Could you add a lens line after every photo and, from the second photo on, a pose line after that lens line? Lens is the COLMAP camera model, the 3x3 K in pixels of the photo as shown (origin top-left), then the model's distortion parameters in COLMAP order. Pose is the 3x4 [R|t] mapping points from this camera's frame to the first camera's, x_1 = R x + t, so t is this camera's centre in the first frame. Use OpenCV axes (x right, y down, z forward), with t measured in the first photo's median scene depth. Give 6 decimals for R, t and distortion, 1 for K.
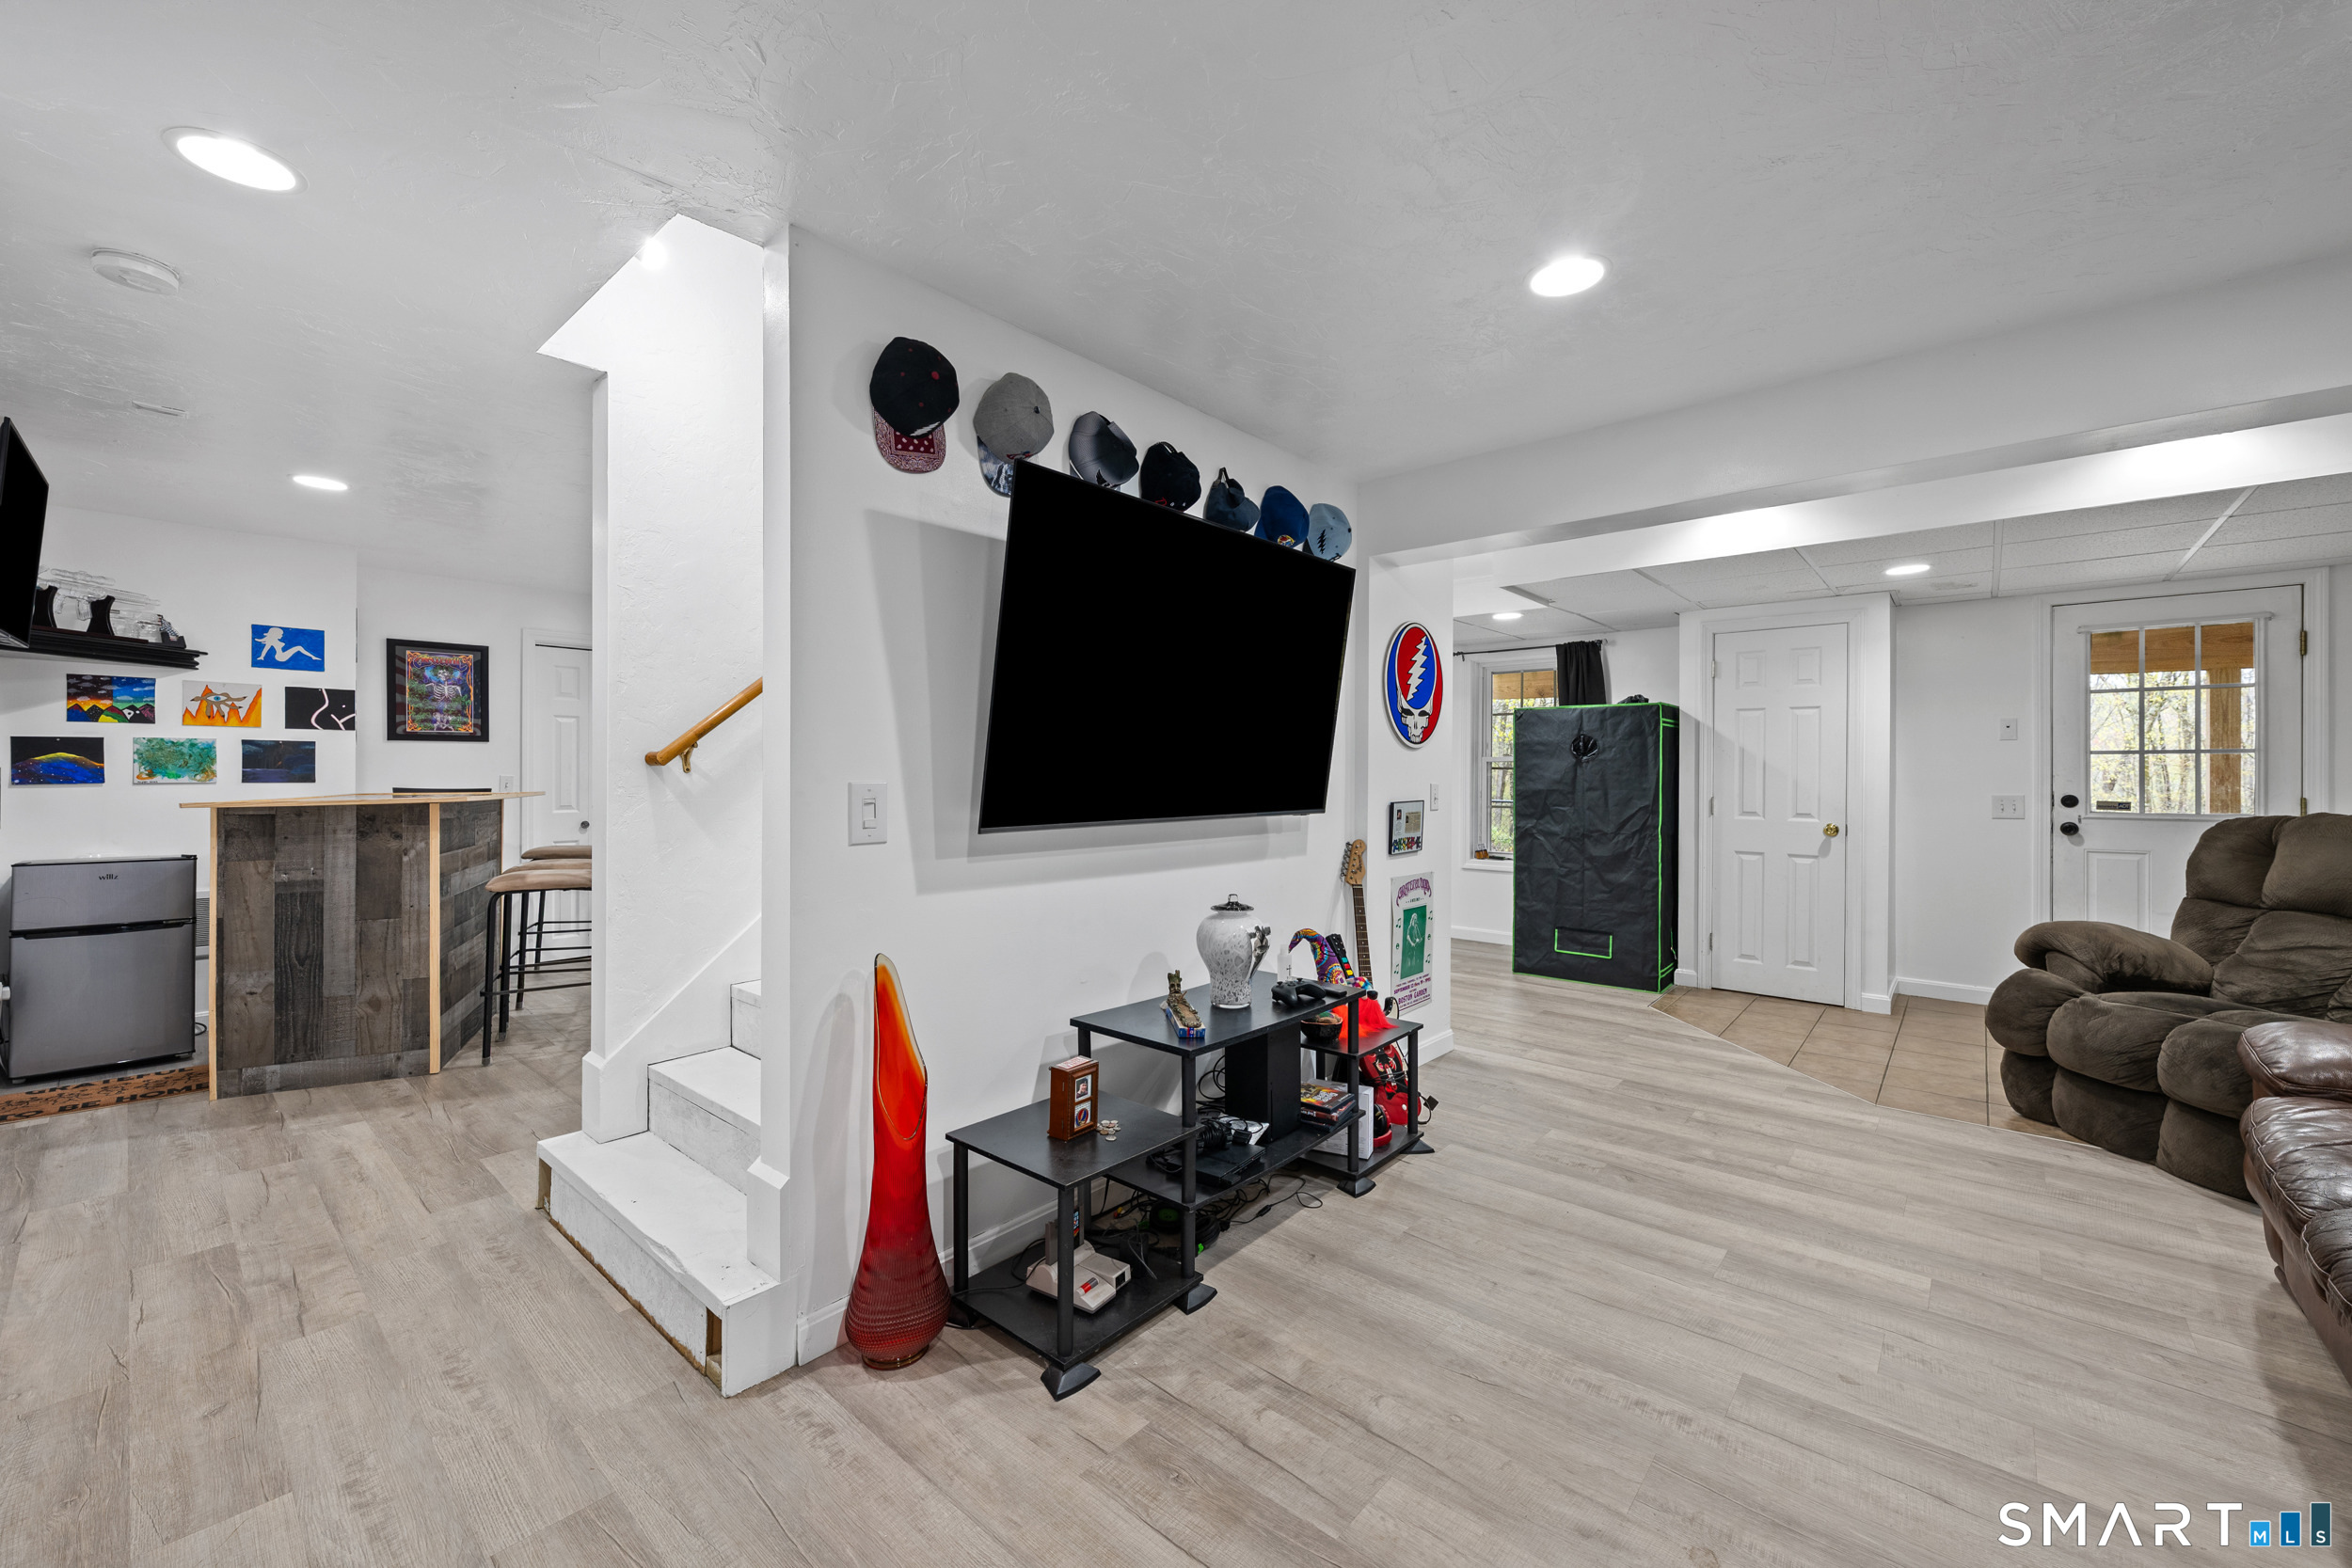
lens RADIAL K [[925.8, 0, 1176.0], [0, 925.8, 784.0], [0, 0, 1]] dist [-0.000224, 0.000010]
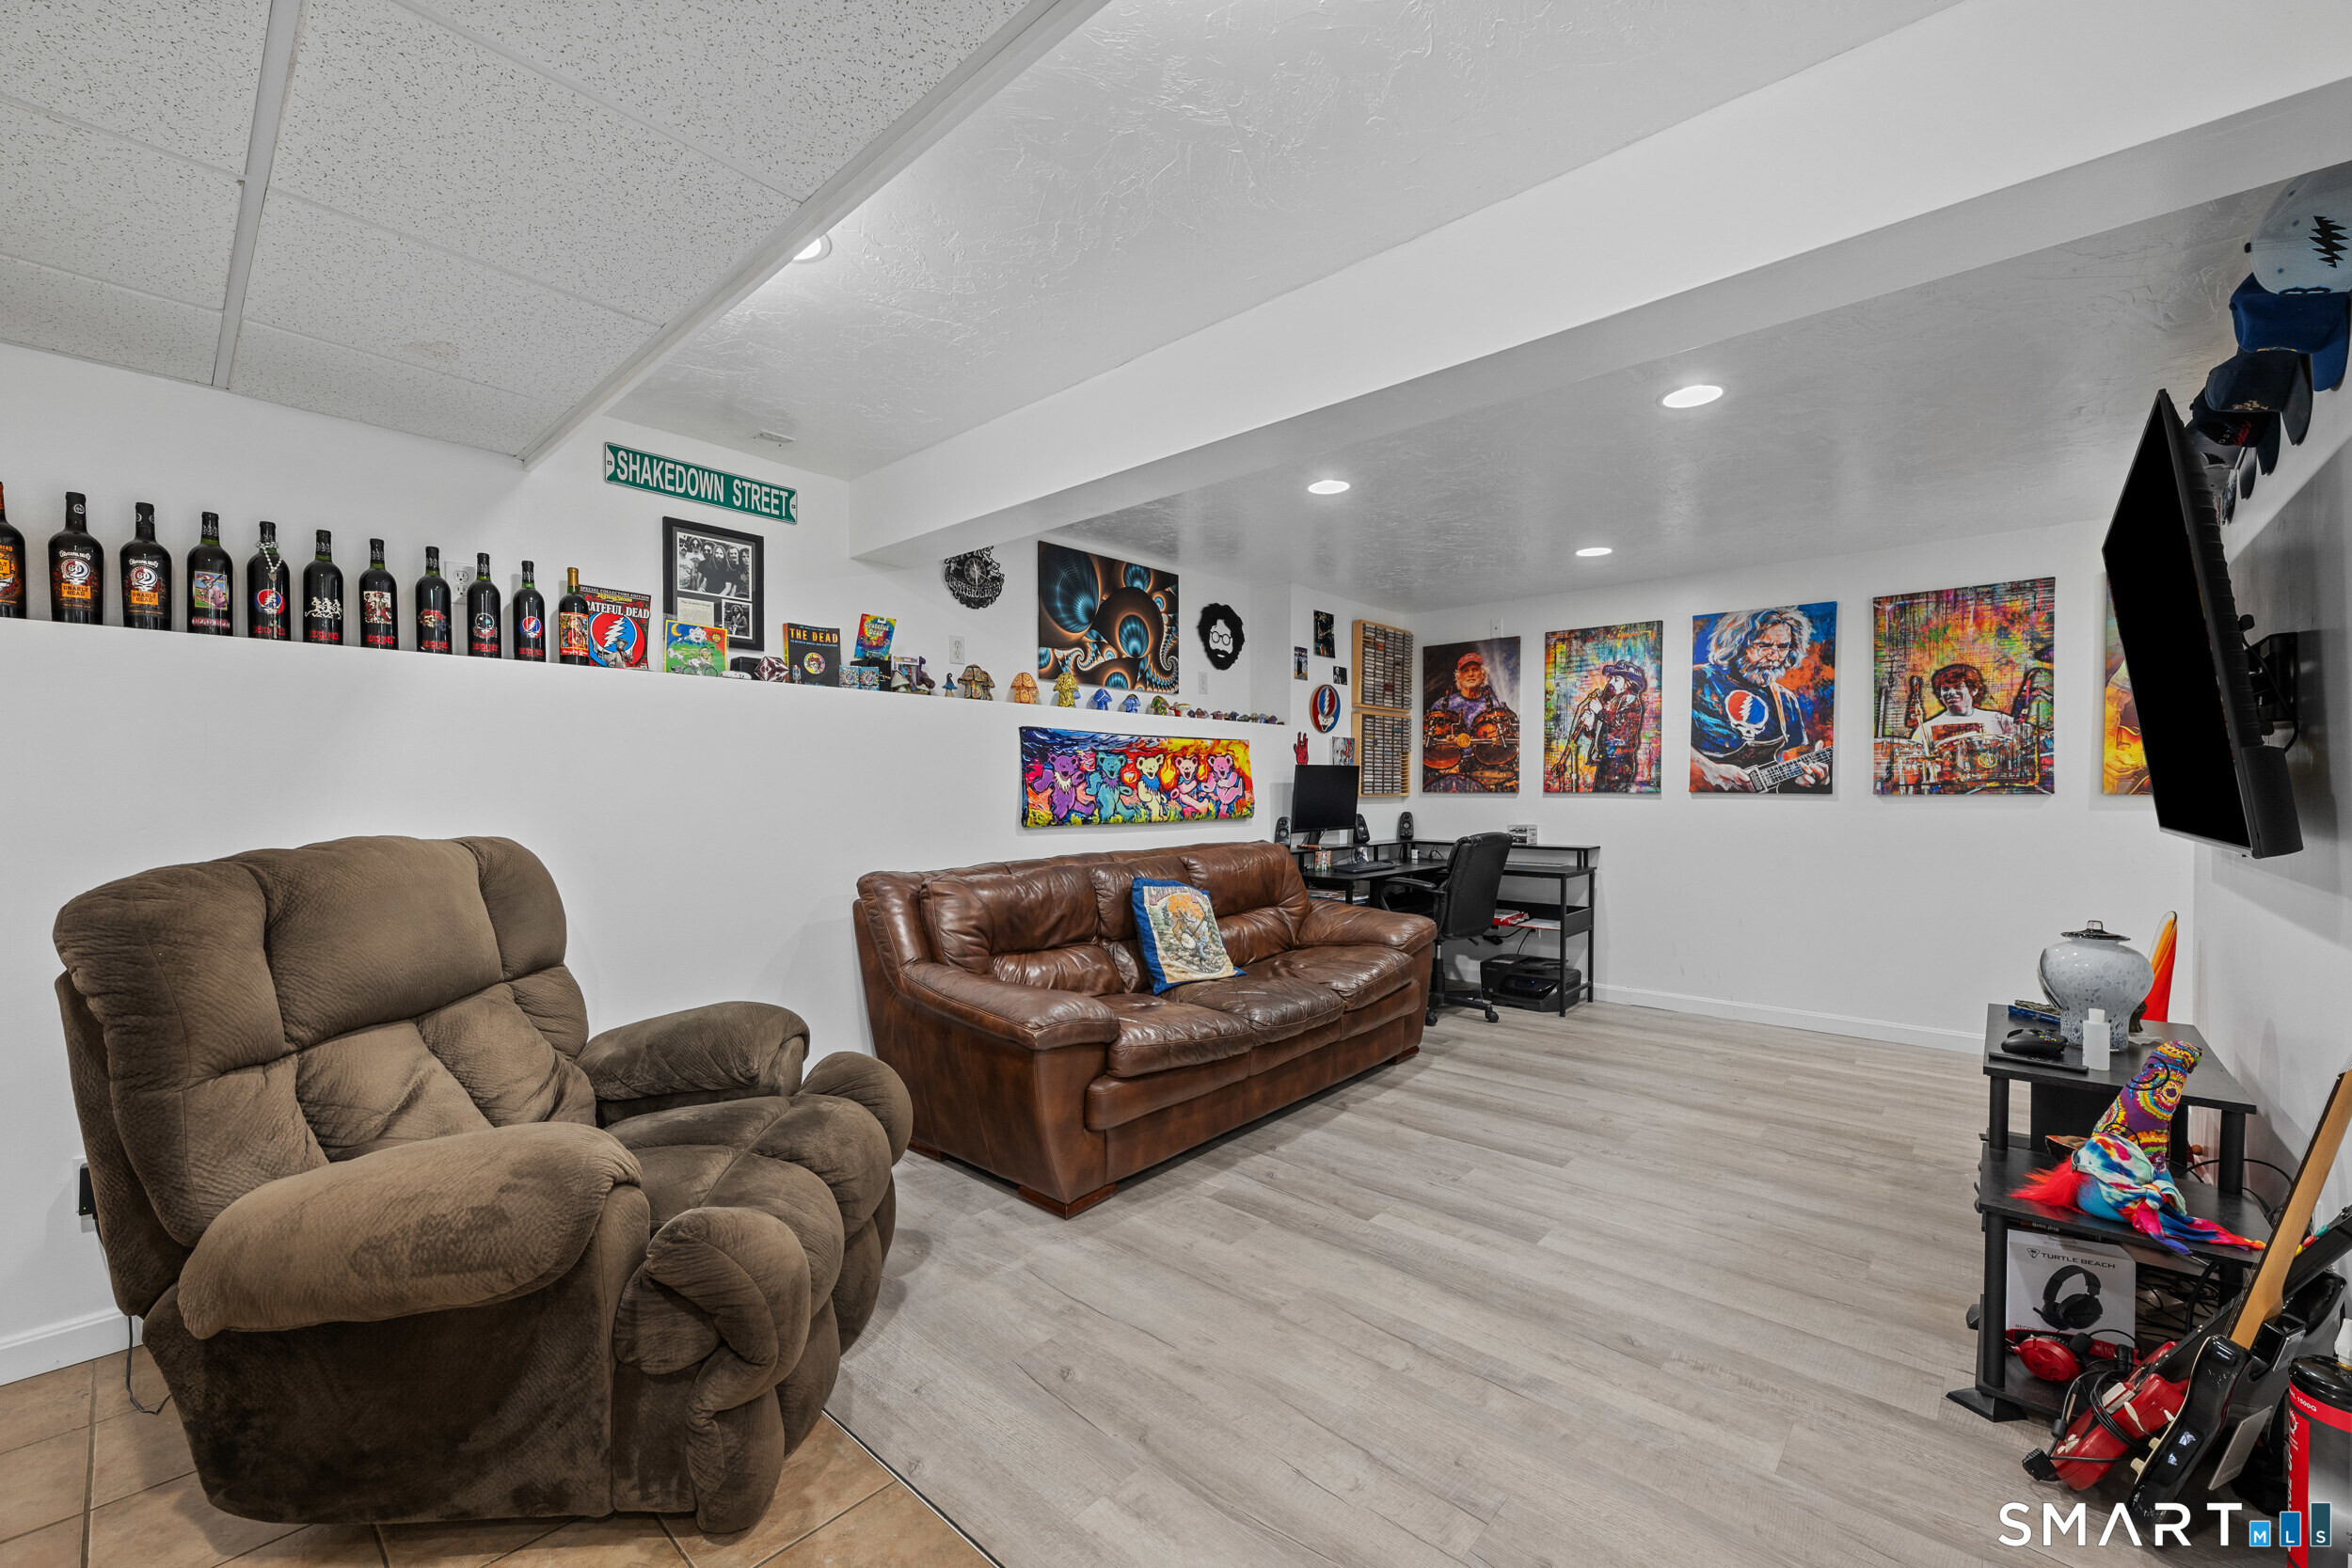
lens RADIAL K [[925.8, 0, 1176.0], [0, 925.8, 784.0], [0, 0, 1]] dist [-0.000224, 0.000010]
pose [[-0.999801, -0.002697, 0.019757, 1.049971], [-0.002707, 0.999996, -0.000478, -0.006760], [-0.019756, -0.000532, -0.999805, 2.187655]]
